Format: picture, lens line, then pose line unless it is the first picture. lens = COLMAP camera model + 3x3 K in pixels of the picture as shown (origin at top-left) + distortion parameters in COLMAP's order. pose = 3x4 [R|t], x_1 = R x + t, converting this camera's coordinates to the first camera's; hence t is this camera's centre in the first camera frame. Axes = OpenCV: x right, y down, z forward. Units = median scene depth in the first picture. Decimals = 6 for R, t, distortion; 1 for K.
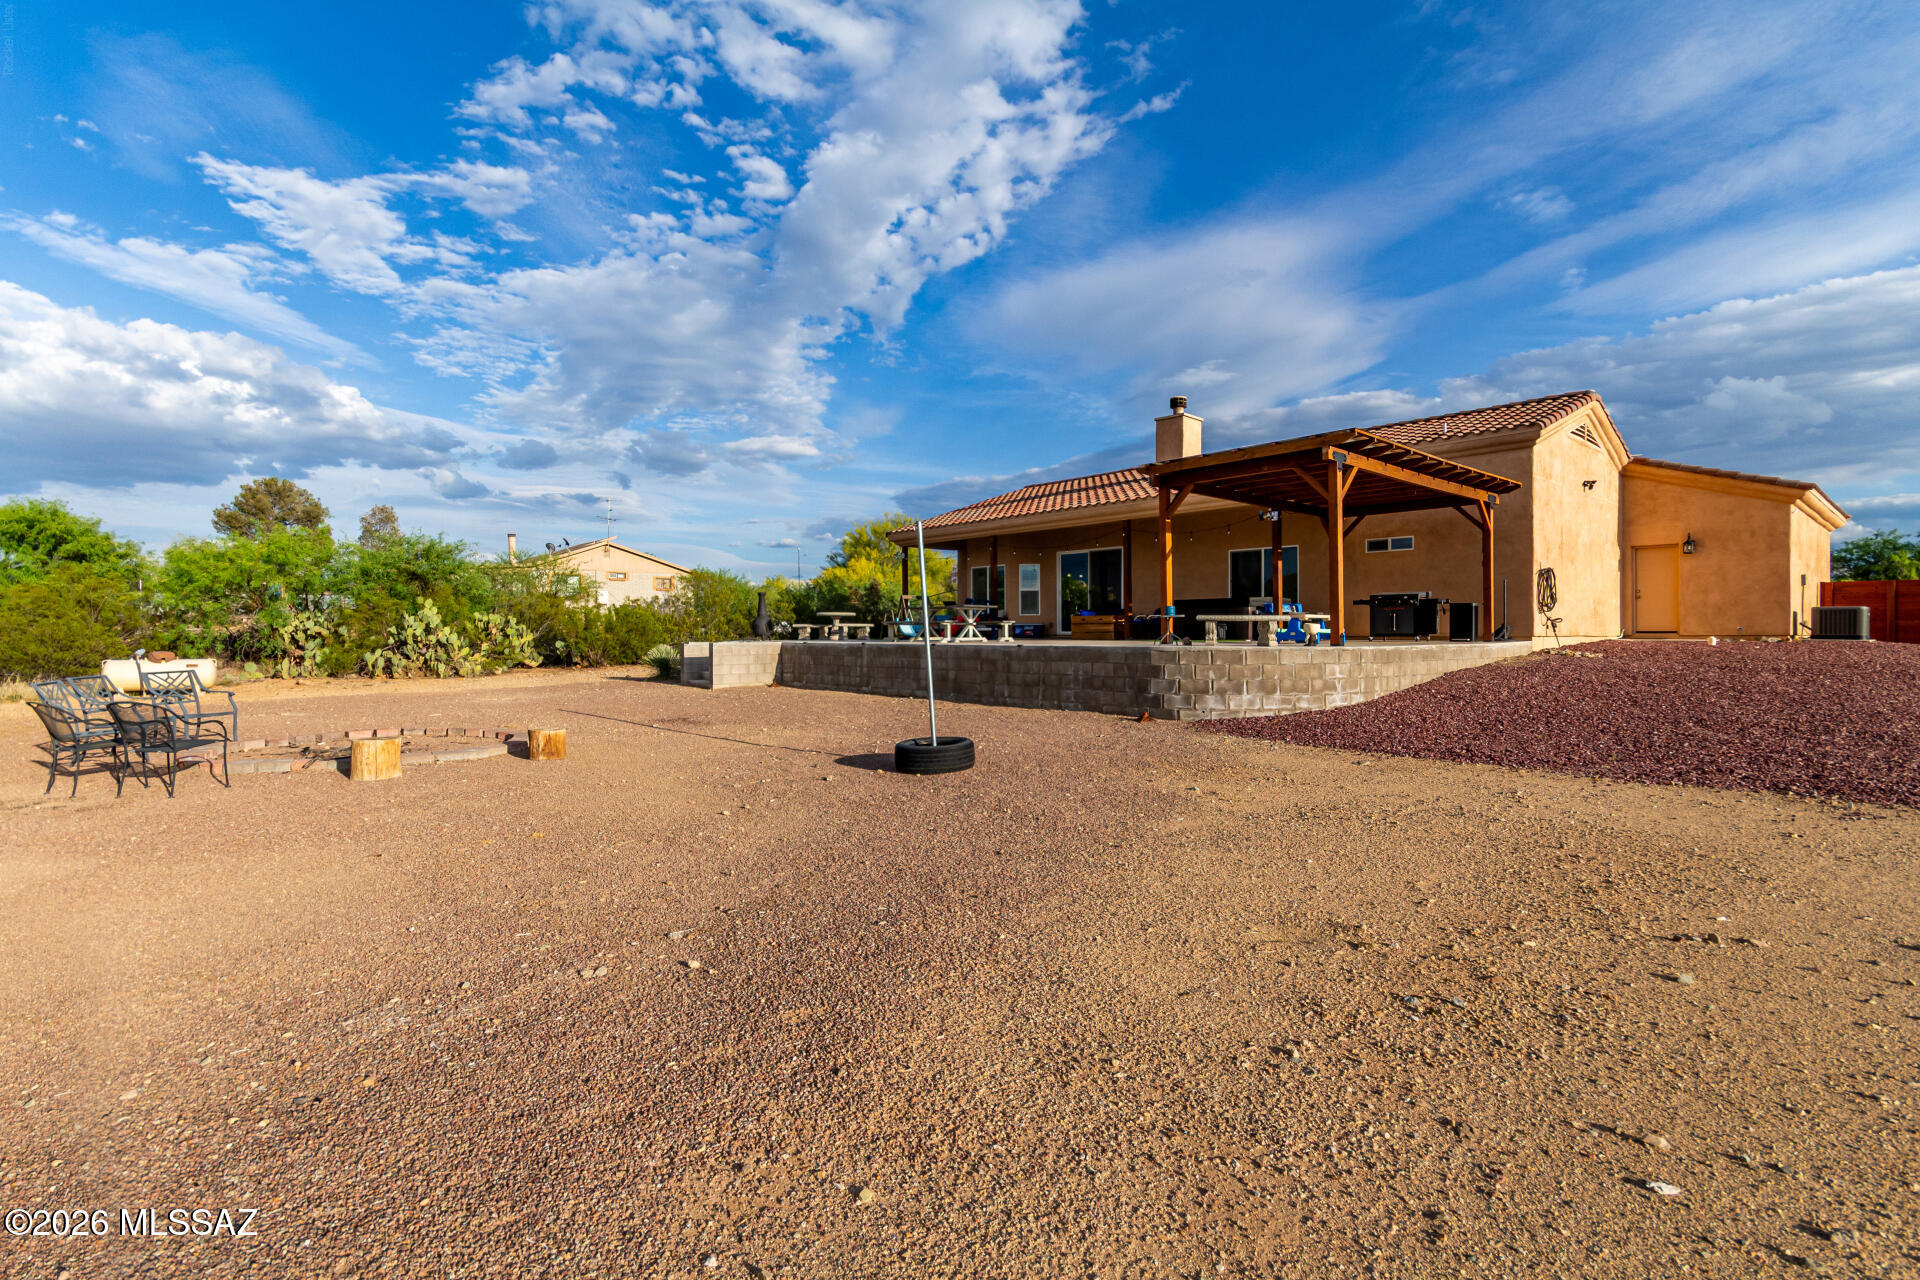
lens RADIAL K [[896.4, 0, 981.2], [0, 896.4, 634.5], [0, 0, 1]] dist [0.000477, 0.009501]
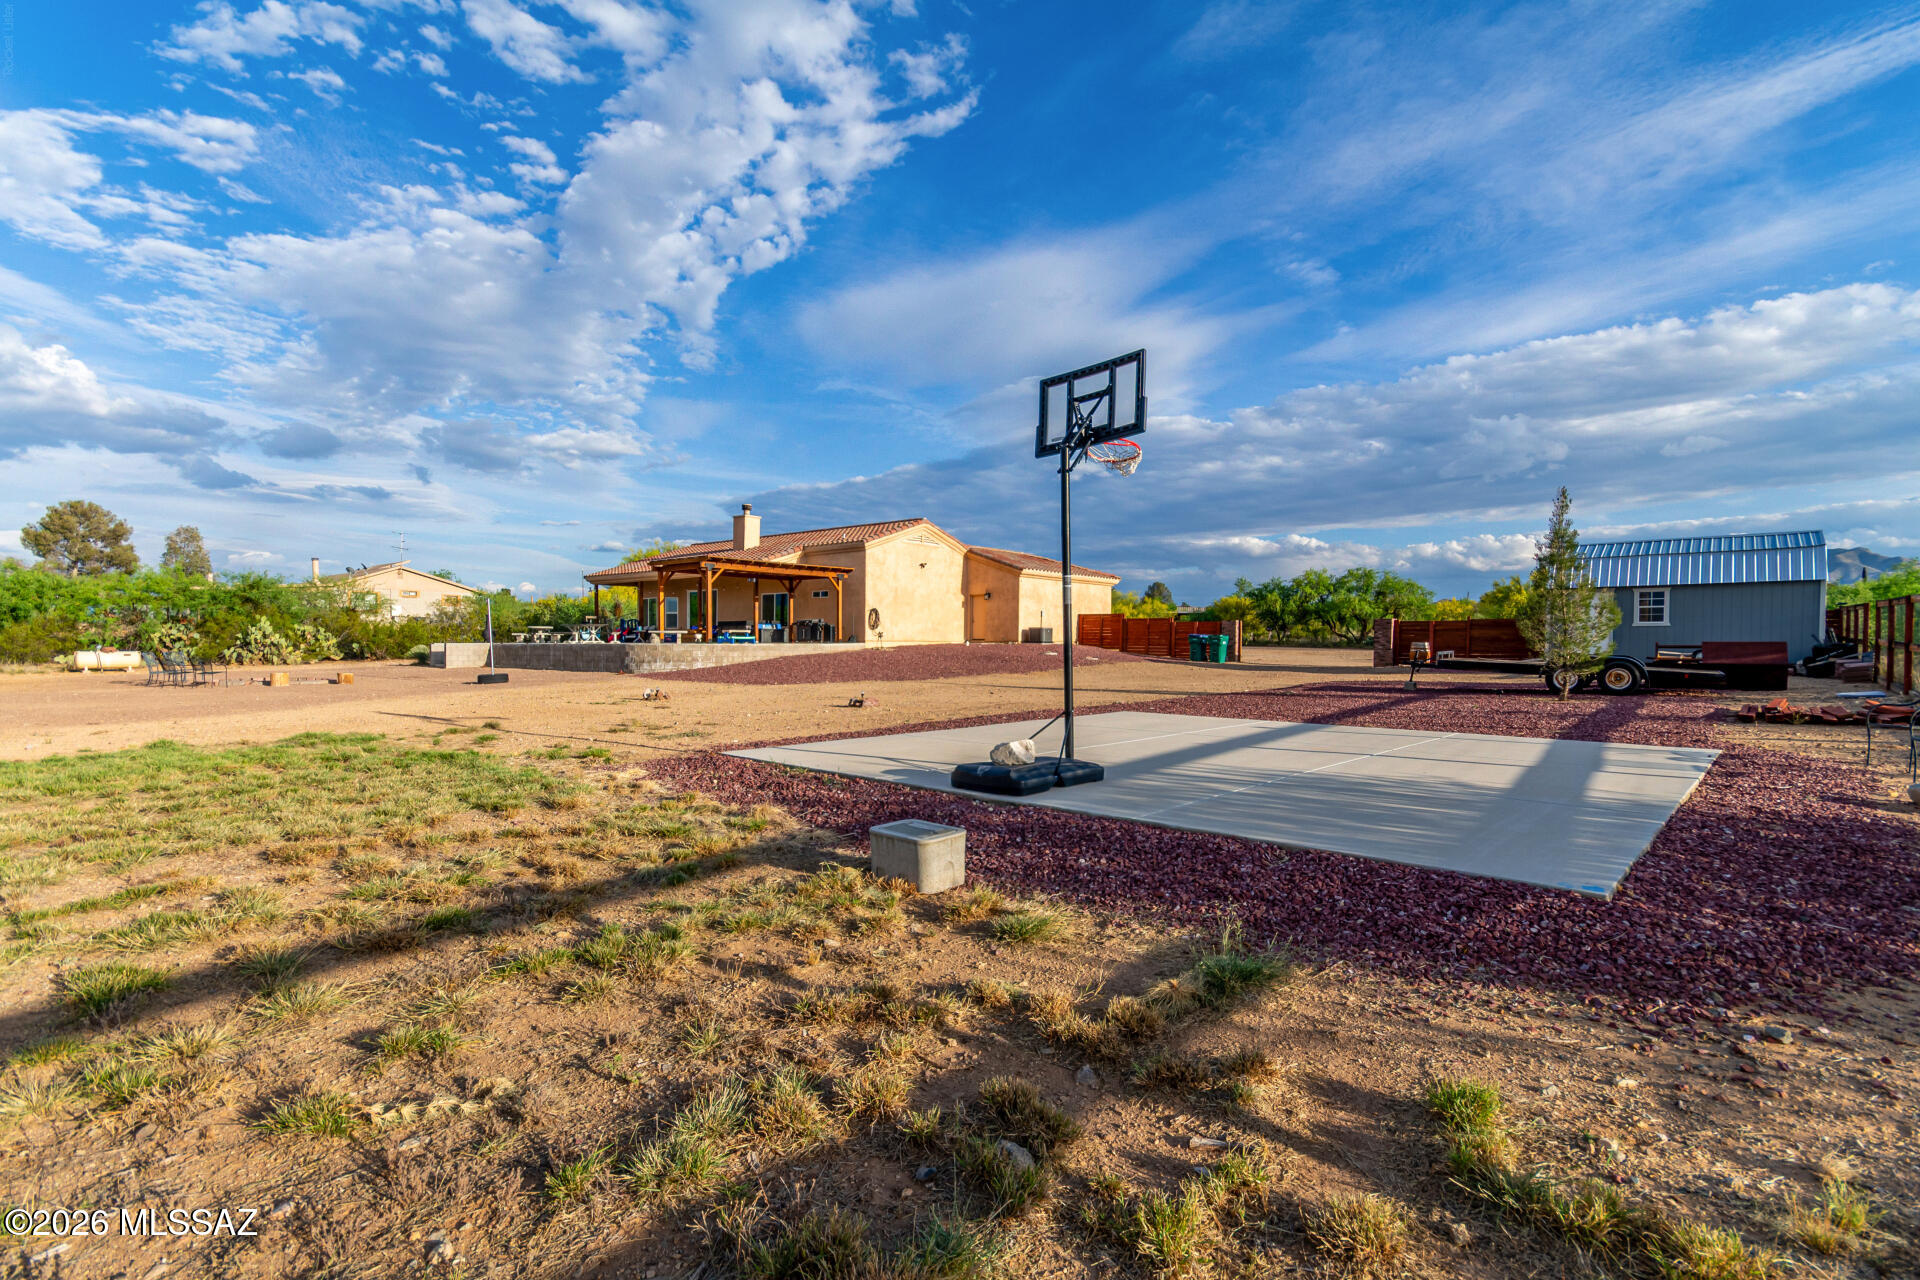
lens RADIAL K [[884.1, 0, 992.5], [0, 884.1, 644.0], [0, 0, 1]] dist [0.000115, -0.000056]
pose [[0.984438, 0.002380, 0.175717, 0.374936], [-0.002238, 0.999997, -0.001007, 0.007881], [-0.175719, 0.000598, 0.984440, -0.756689]]
